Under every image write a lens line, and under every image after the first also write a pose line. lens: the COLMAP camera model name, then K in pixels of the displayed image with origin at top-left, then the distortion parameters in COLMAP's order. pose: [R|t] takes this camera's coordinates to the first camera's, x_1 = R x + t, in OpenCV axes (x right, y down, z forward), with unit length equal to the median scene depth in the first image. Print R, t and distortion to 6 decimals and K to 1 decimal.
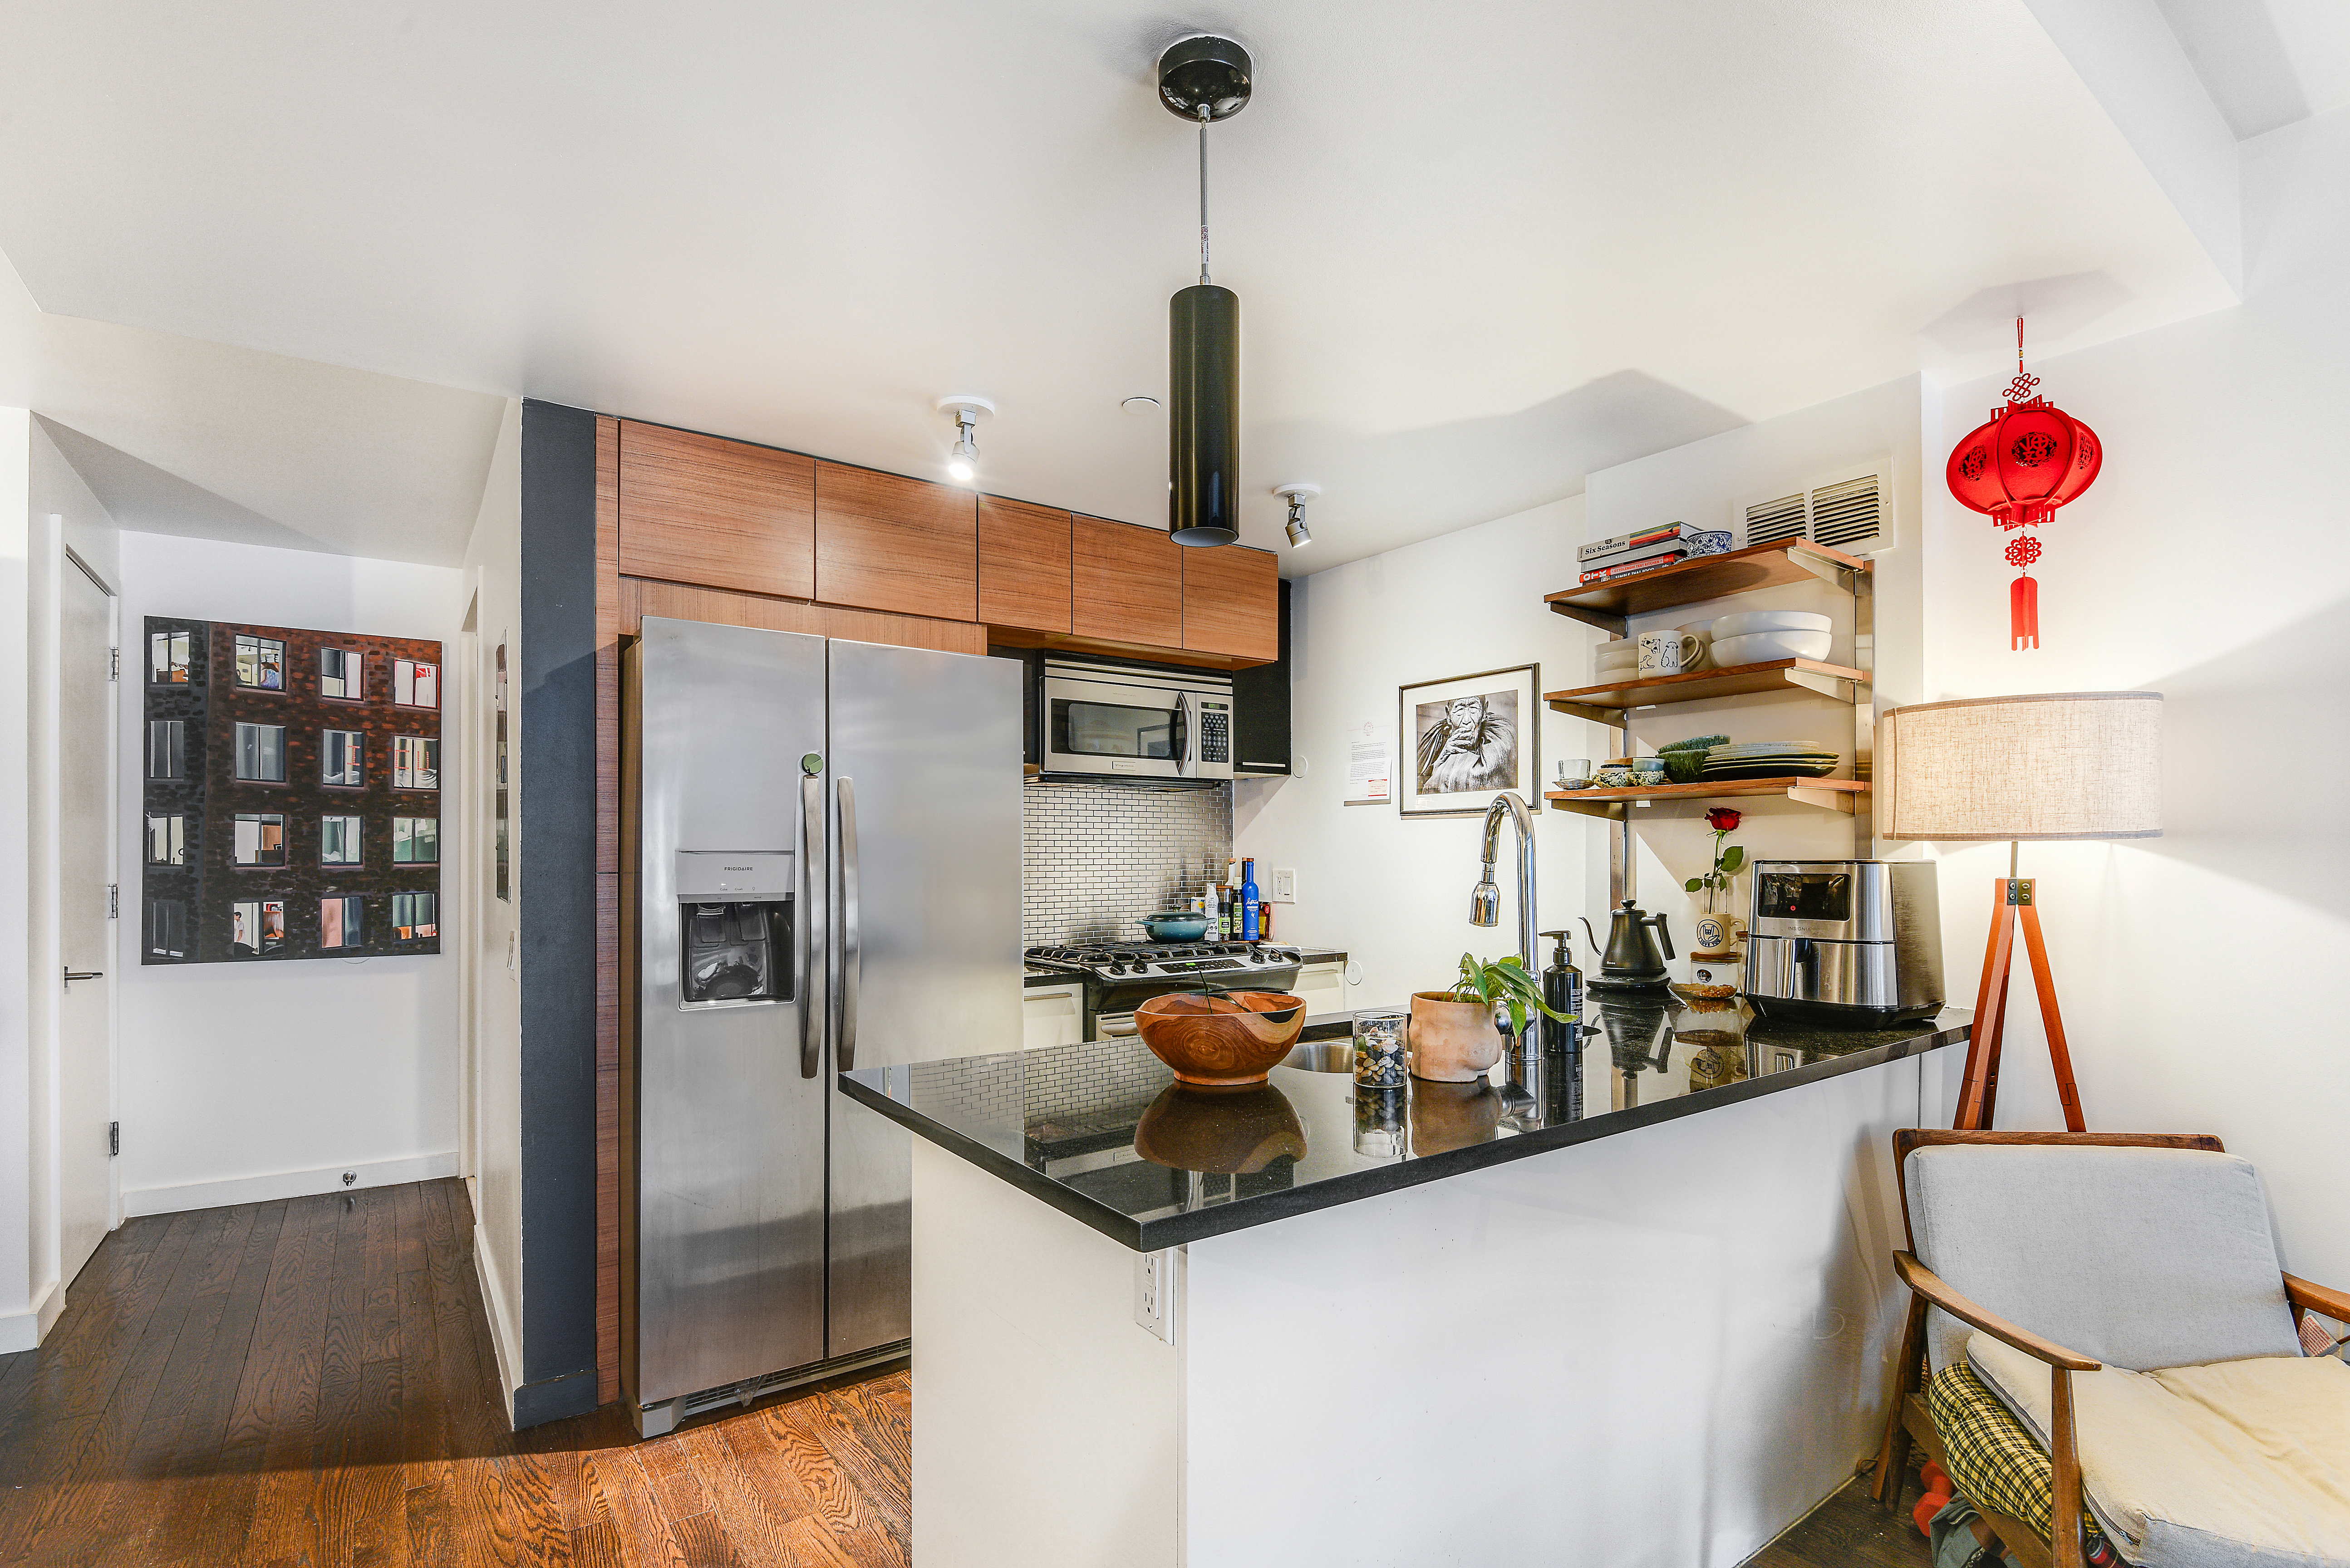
lens RADIAL K [[1122.8, 0, 1172.6], [0, 1122.8, 837.0], [0, 0, 1]] dist [-0.001835, -0.000358]
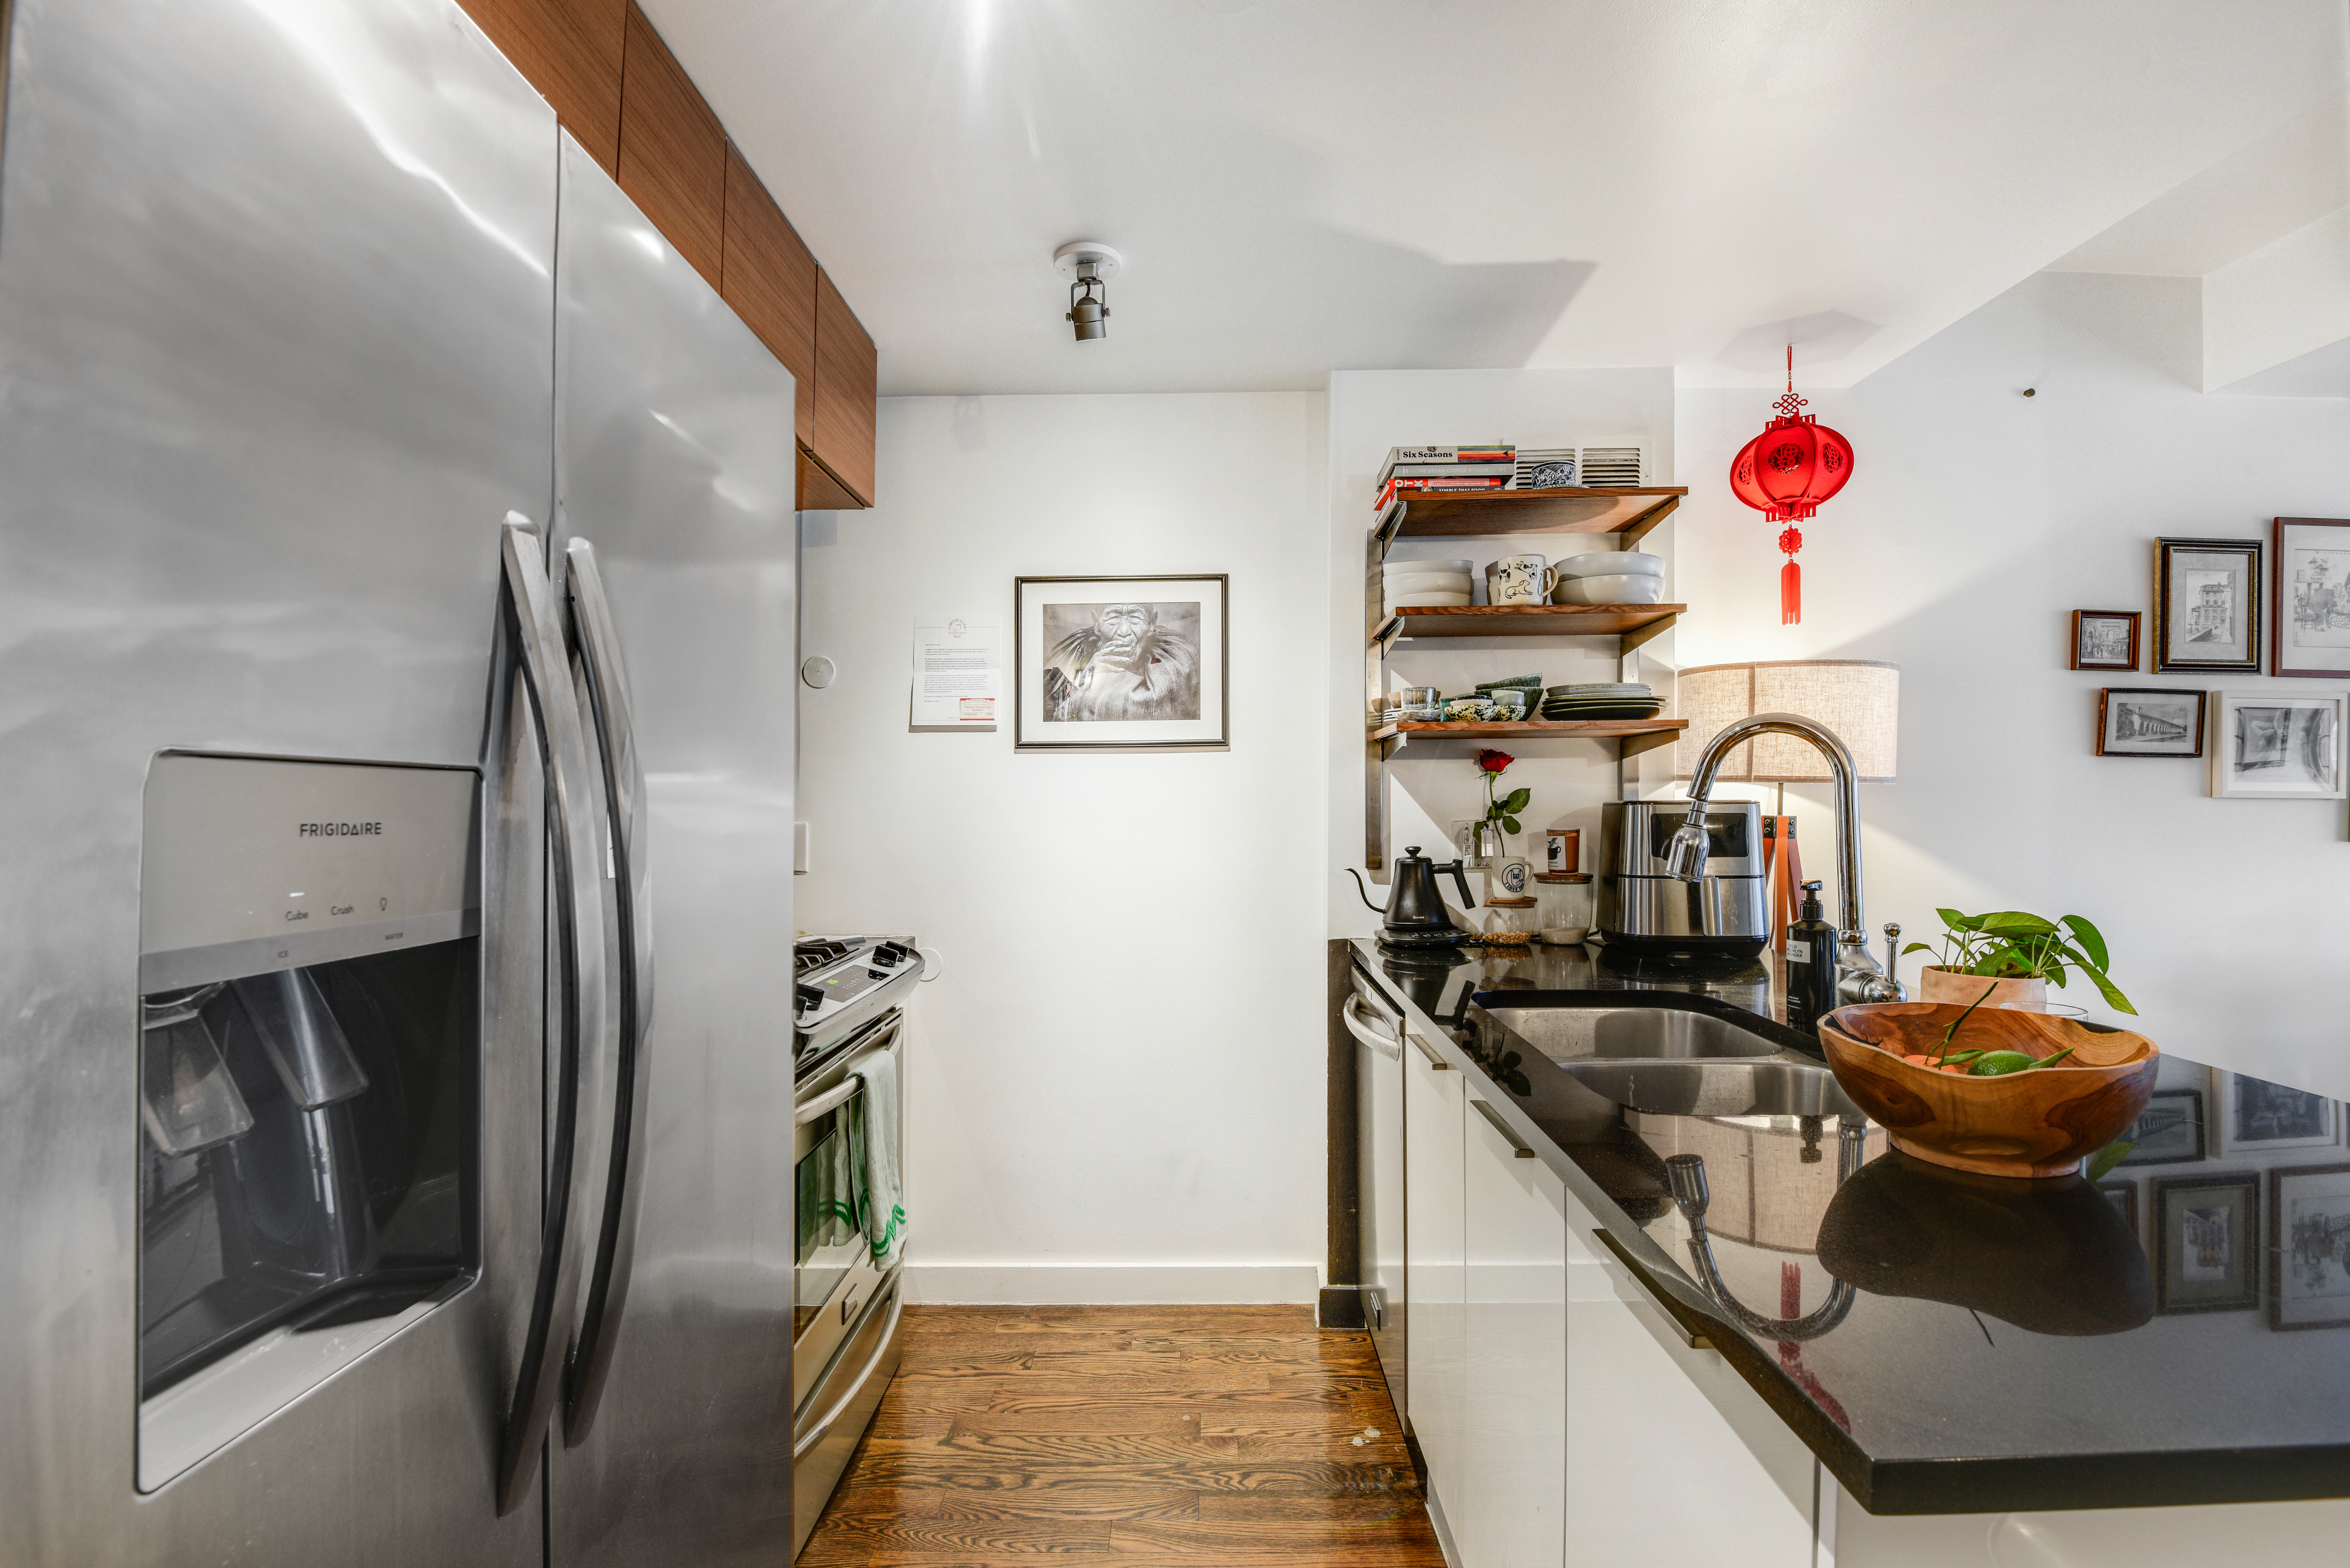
lens RADIAL K [[1087.5, 0, 1175.0], [0, 1087.5, 784.0], [0, 0, 1]] dist [0.014371, -0.035024]
pose [[0.599995, 0.013044, 0.799897, -0.417673], [-0.008113, 0.999915, -0.010220, 0.015568], [-0.799962, -0.000358, 0.600050, 0.621439]]
